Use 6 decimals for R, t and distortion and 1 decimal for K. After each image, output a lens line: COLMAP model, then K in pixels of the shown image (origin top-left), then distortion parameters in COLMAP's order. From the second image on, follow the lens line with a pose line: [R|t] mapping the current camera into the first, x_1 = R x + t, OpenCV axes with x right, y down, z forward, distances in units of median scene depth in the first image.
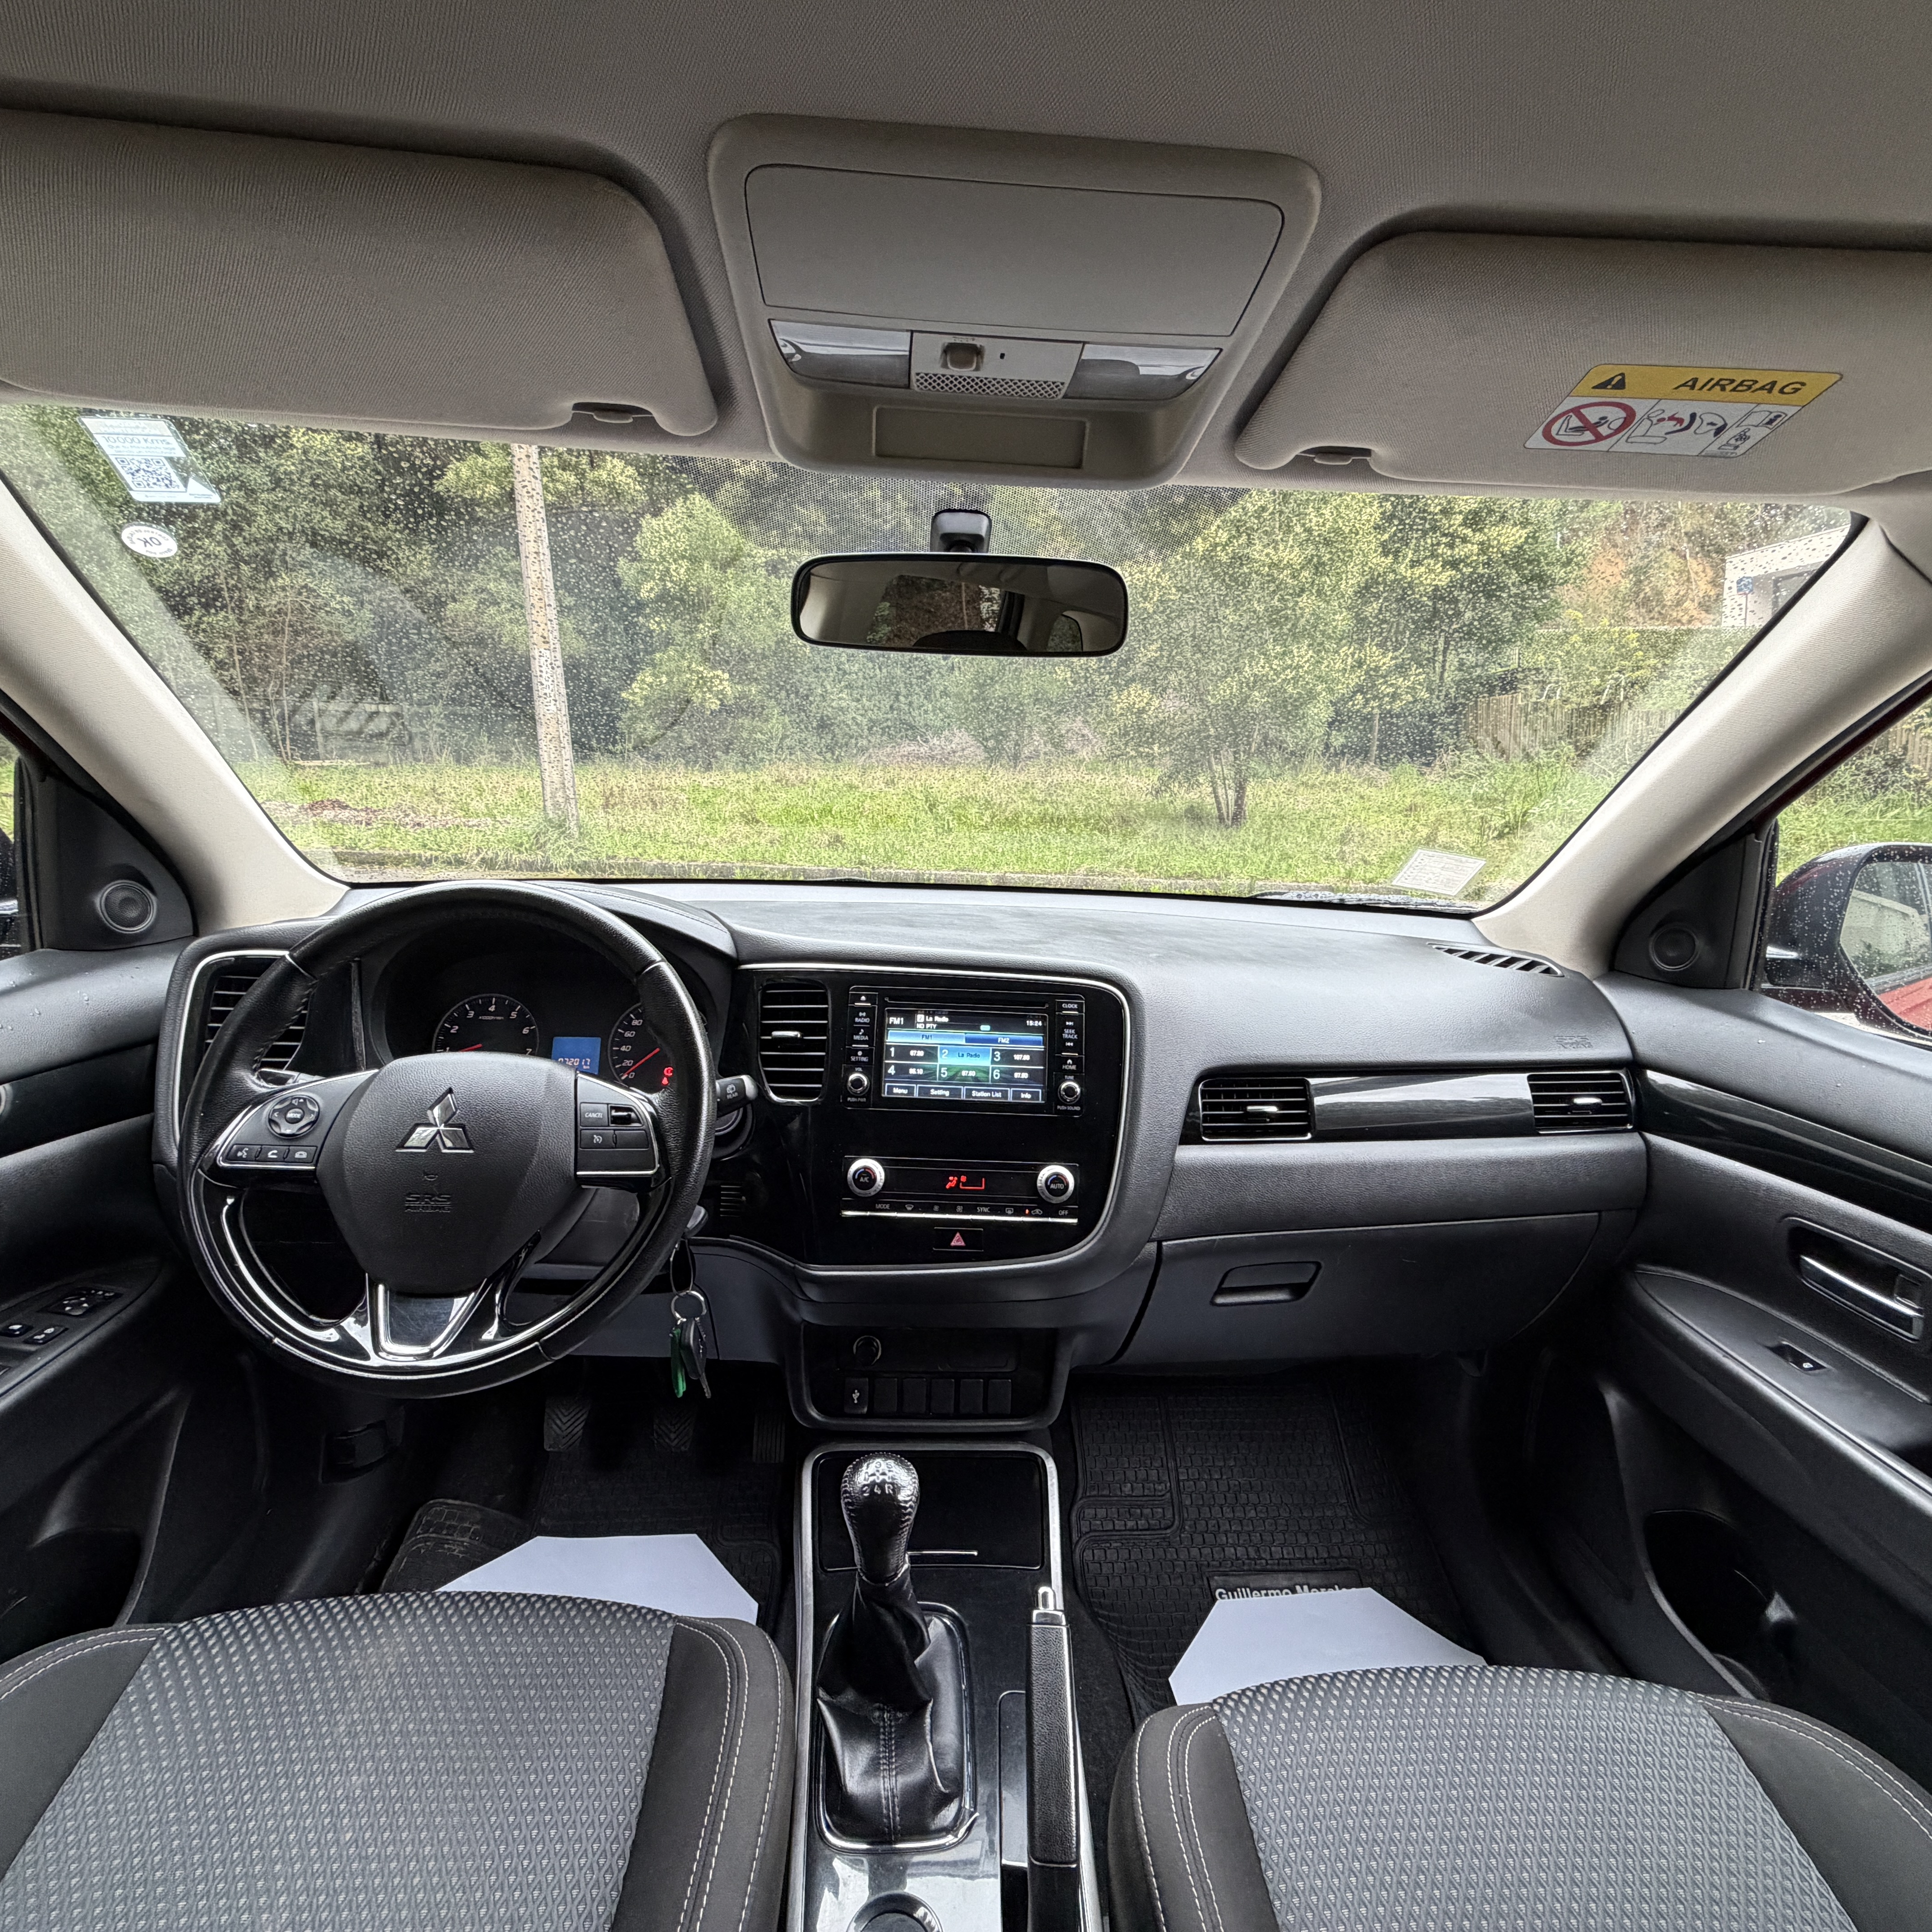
lens RADIAL K [[1008.7, 0, 964.2], [0, 1008.7, 981.1], [0, 0, 1]] dist [-0.005087, -0.001236]
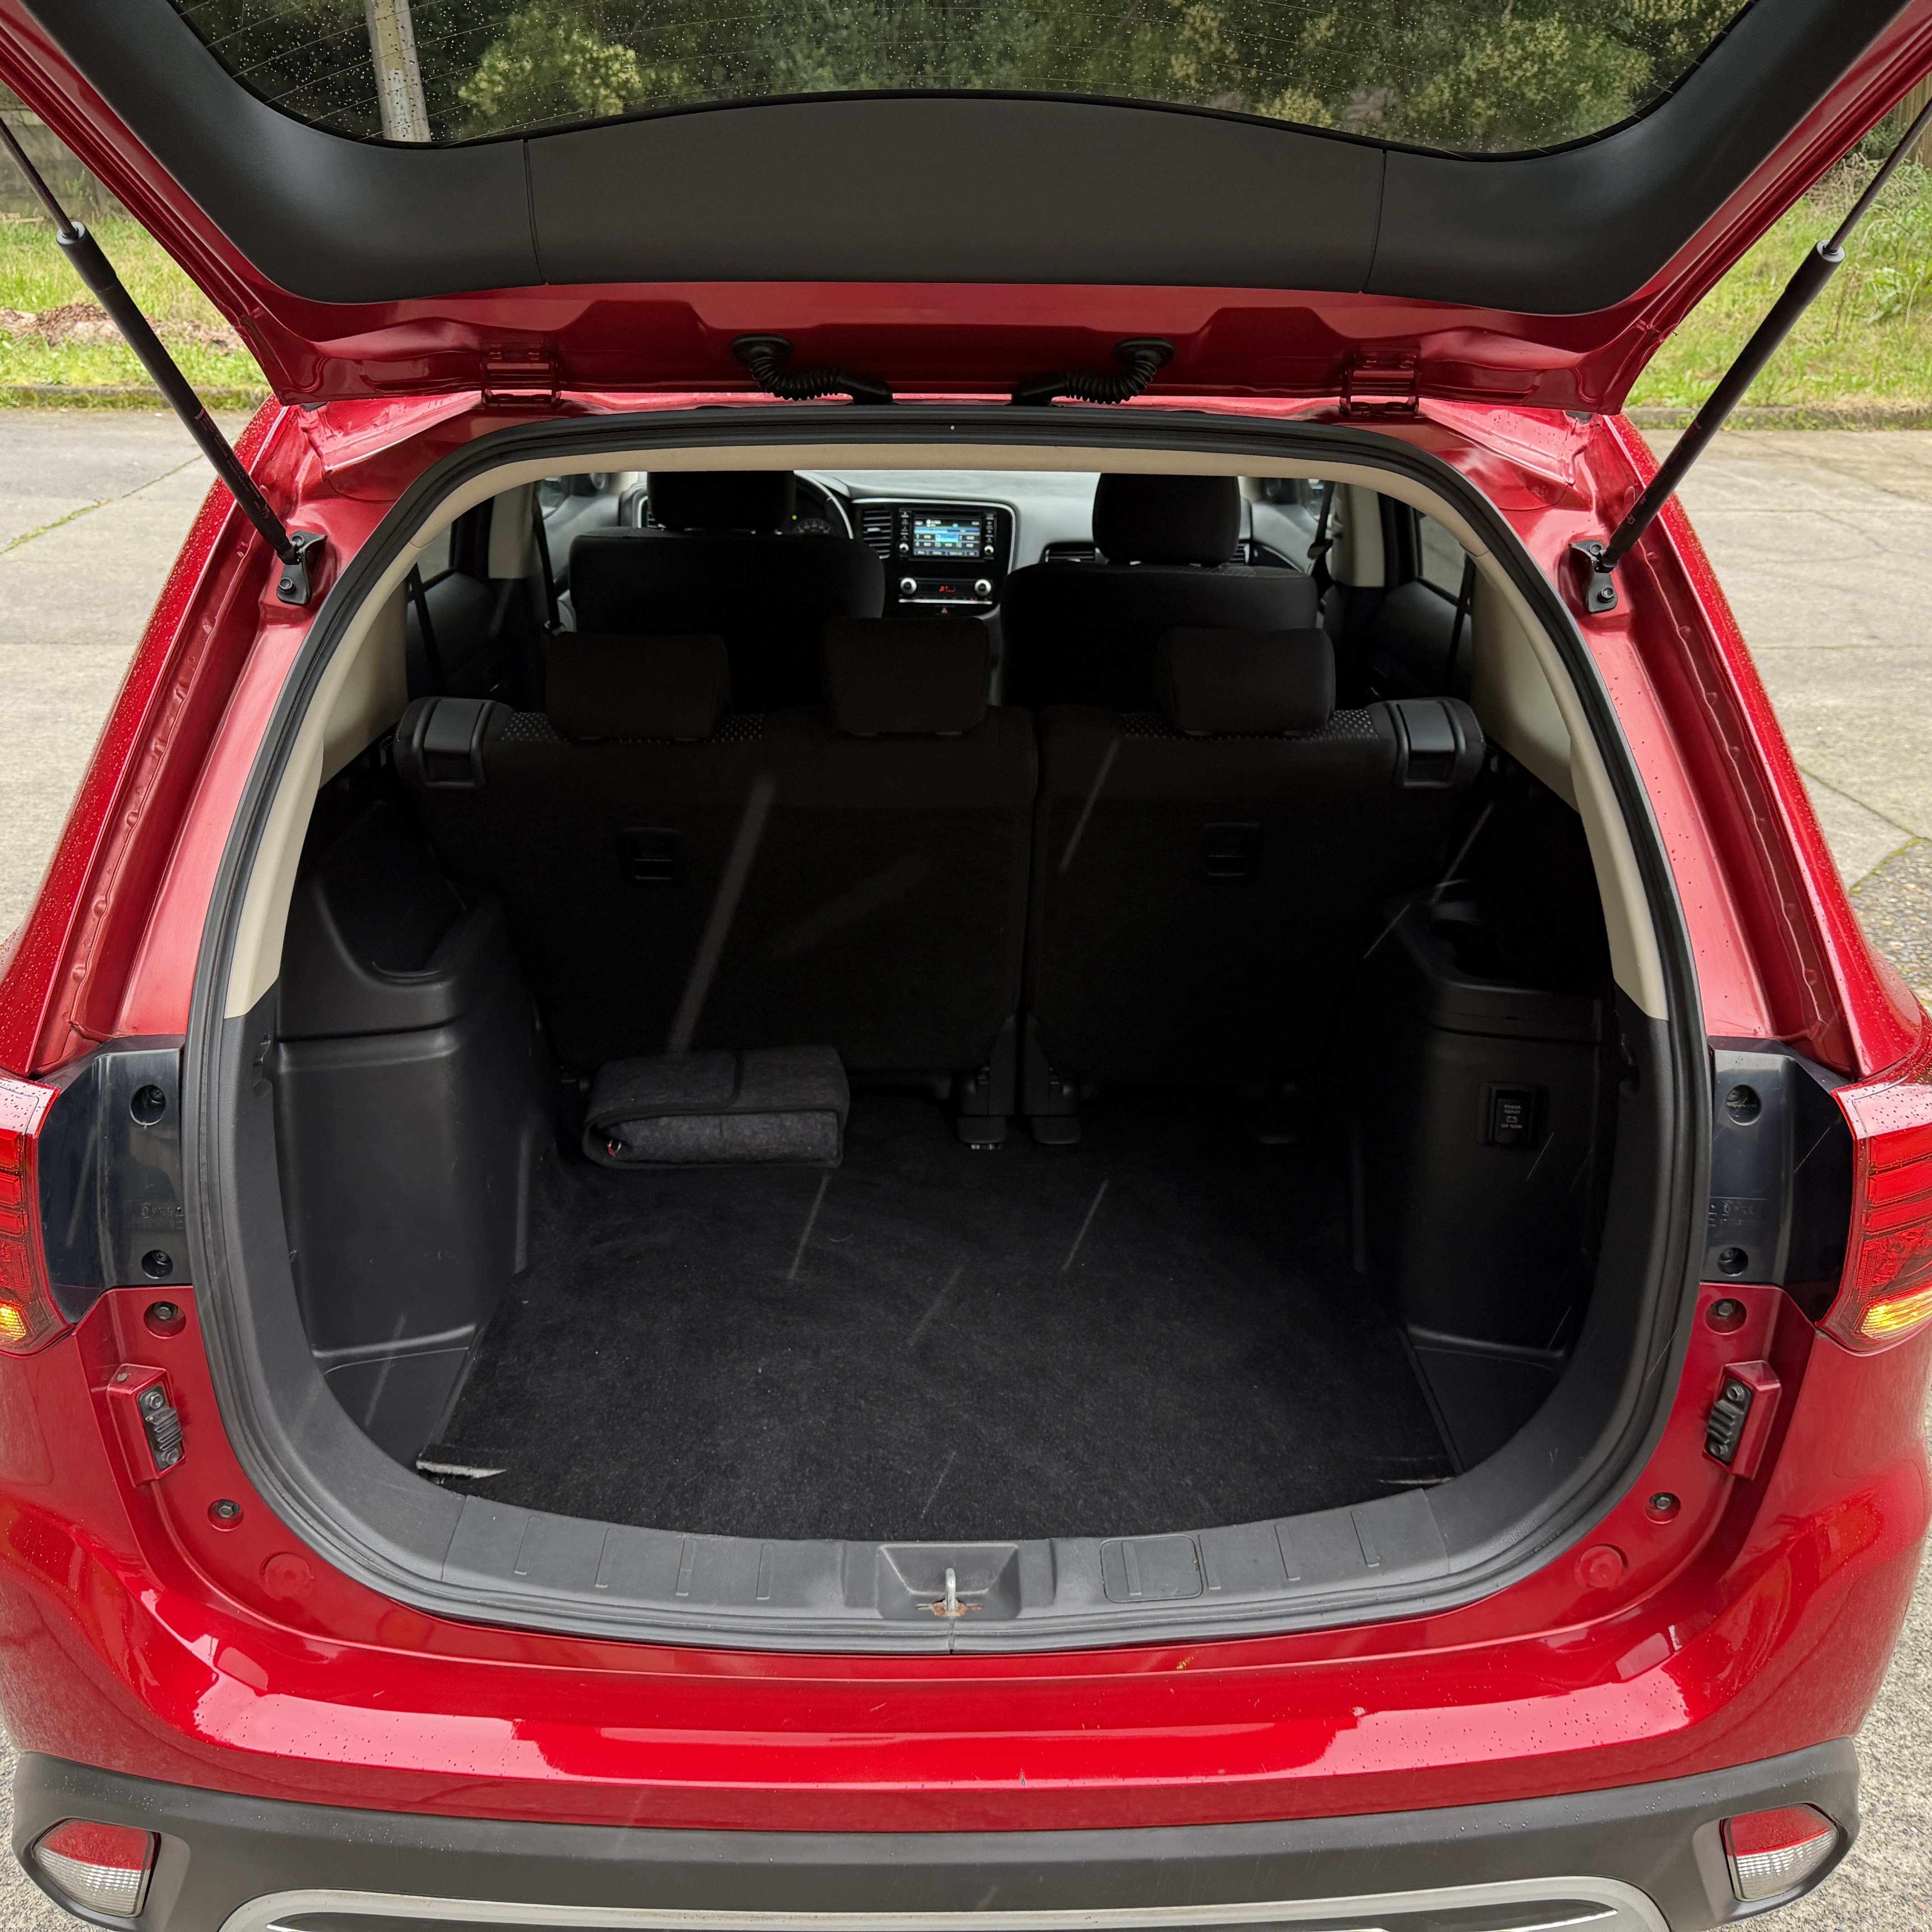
lens RADIAL K [[1810.0, 0, 960.3], [0, 1810.0, 1008.1], [0, 0, 1]] dist [0.036552, -0.075006]
pose [[0.998608, -0.003017, -0.052650, 0.020556], [0.014621, 0.975064, 0.221442, 0.016818], [0.050670, -0.221903, 0.973751, -0.278503]]
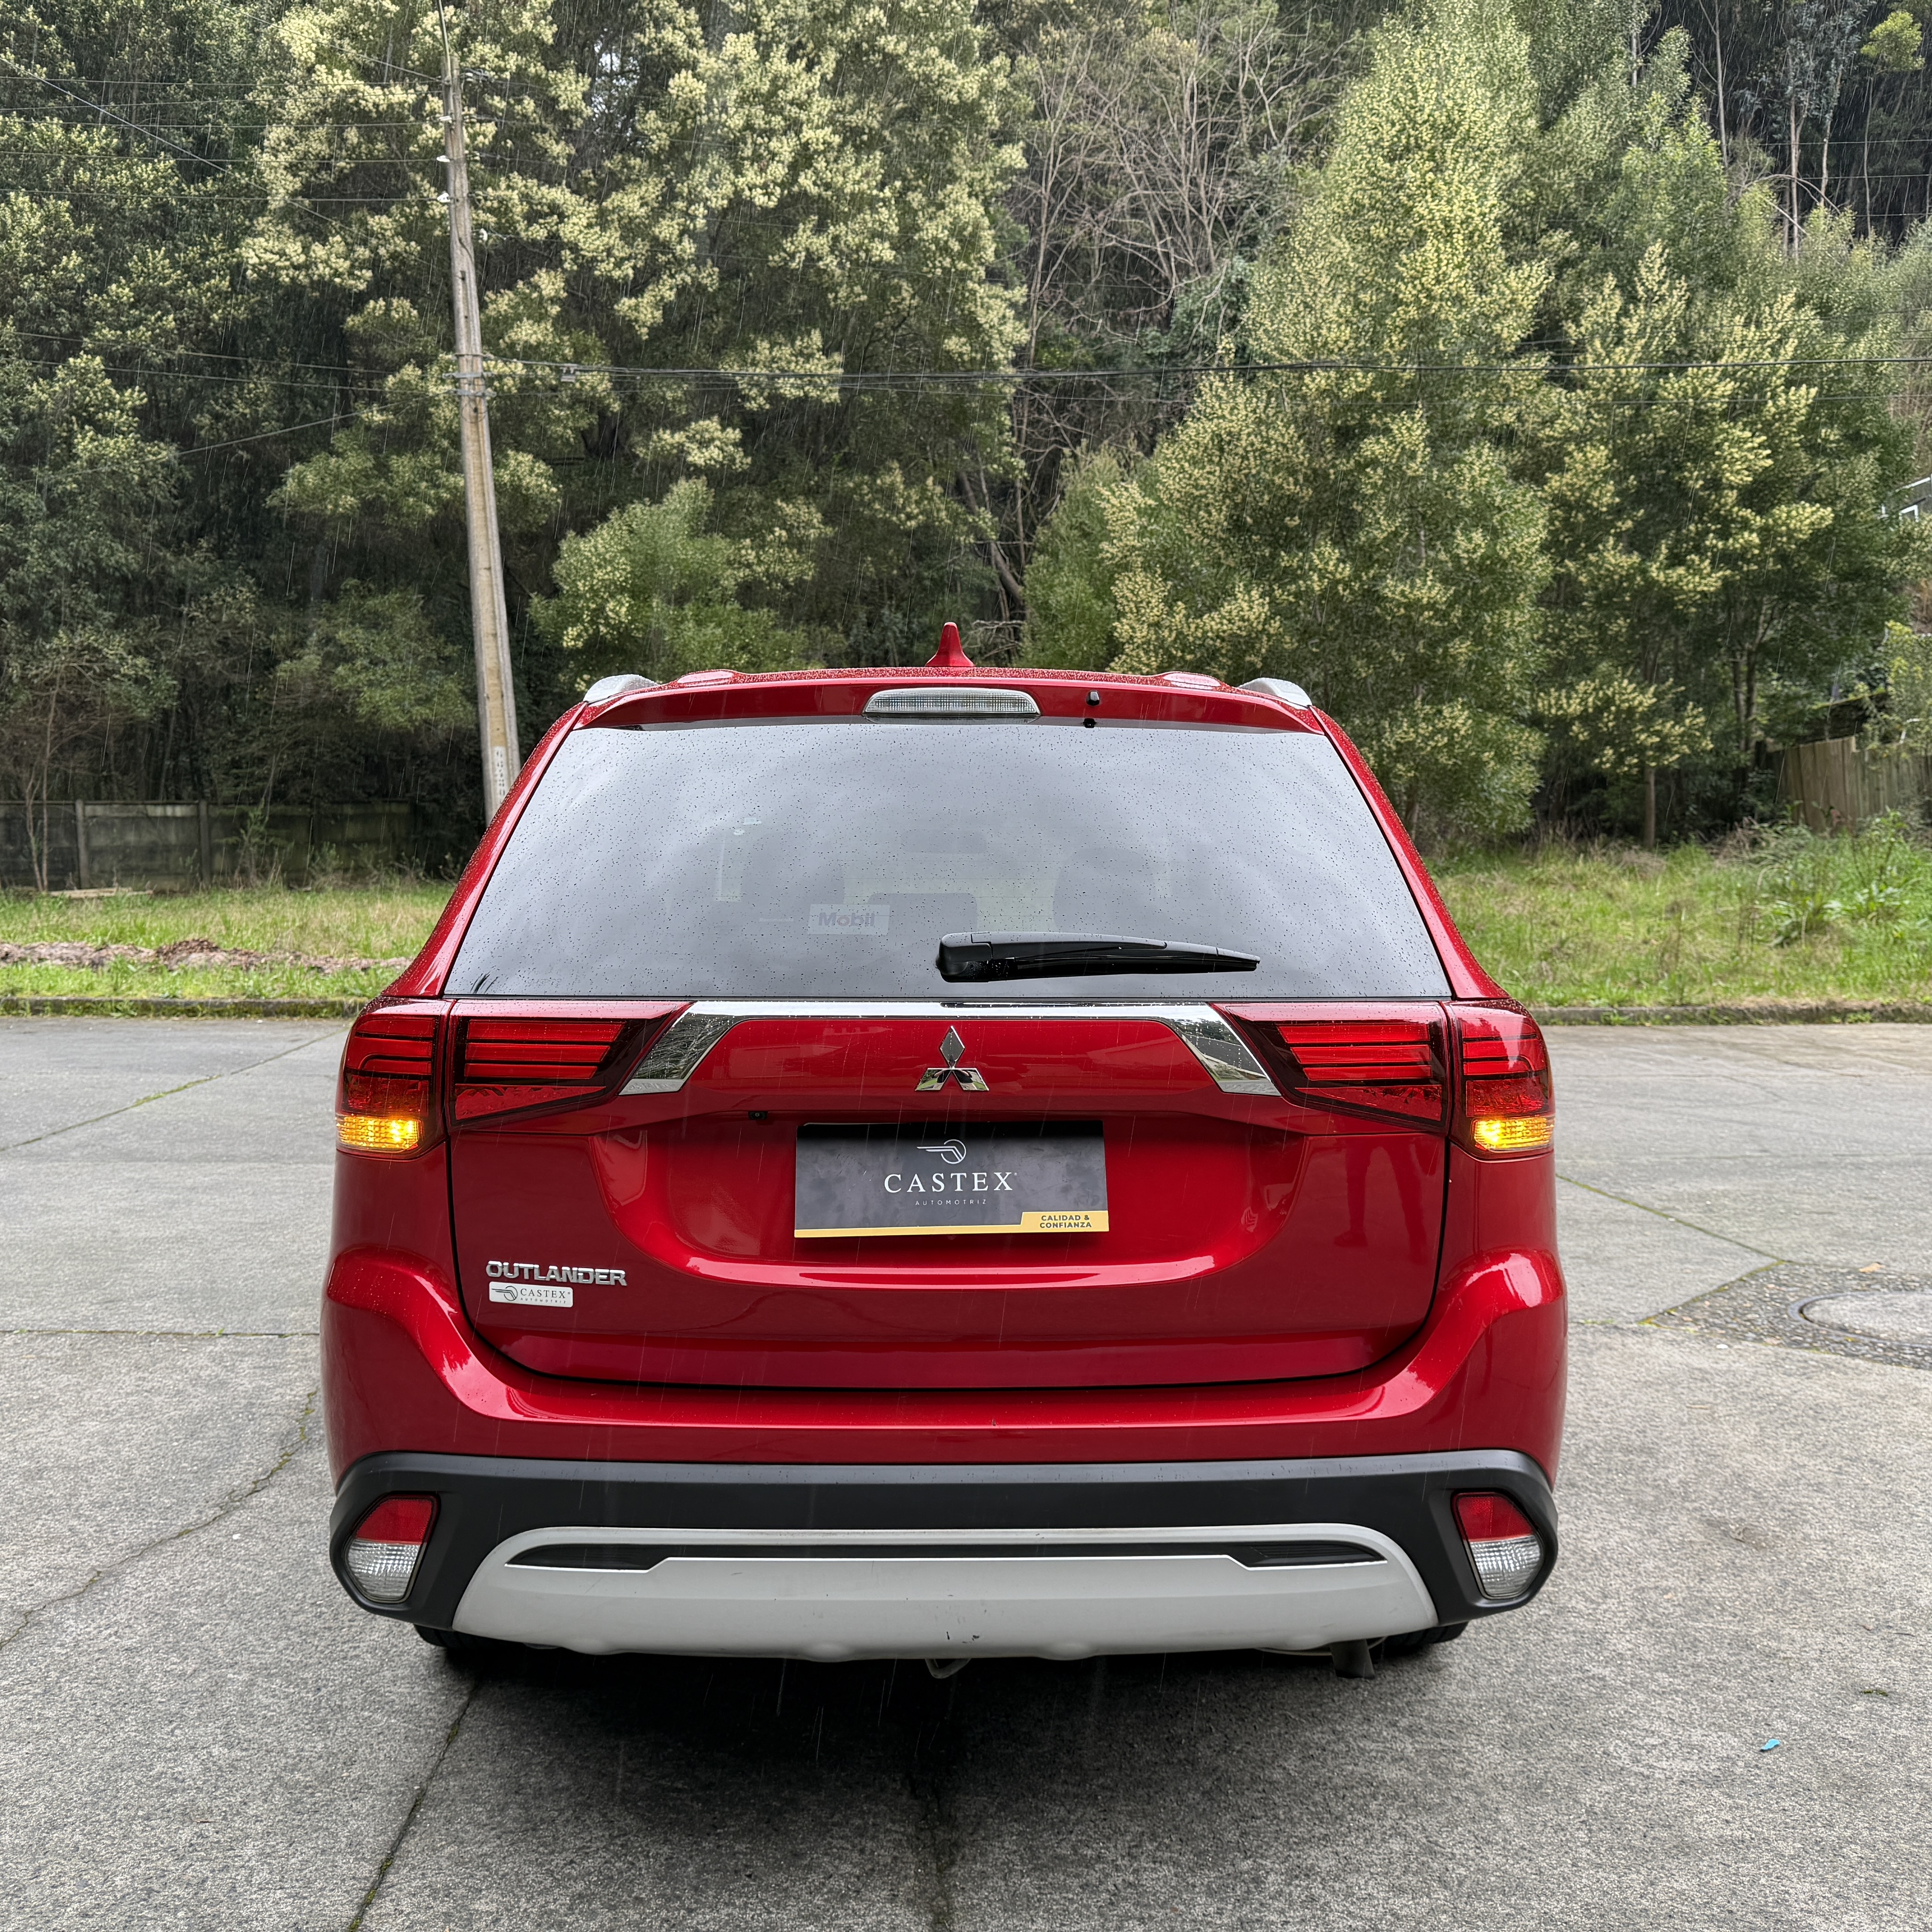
lens RADIAL K [[1810.0, 0, 960.3], [0, 1810.0, 1008.1], [0, 0, 1]] dist [0.036552, -0.075006]
pose [[0.998199, -0.028116, -0.052998, 0.025508], [0.020852, 0.990903, -0.132955, 0.074928], [0.056254, 0.131610, 0.989704, -0.367916]]
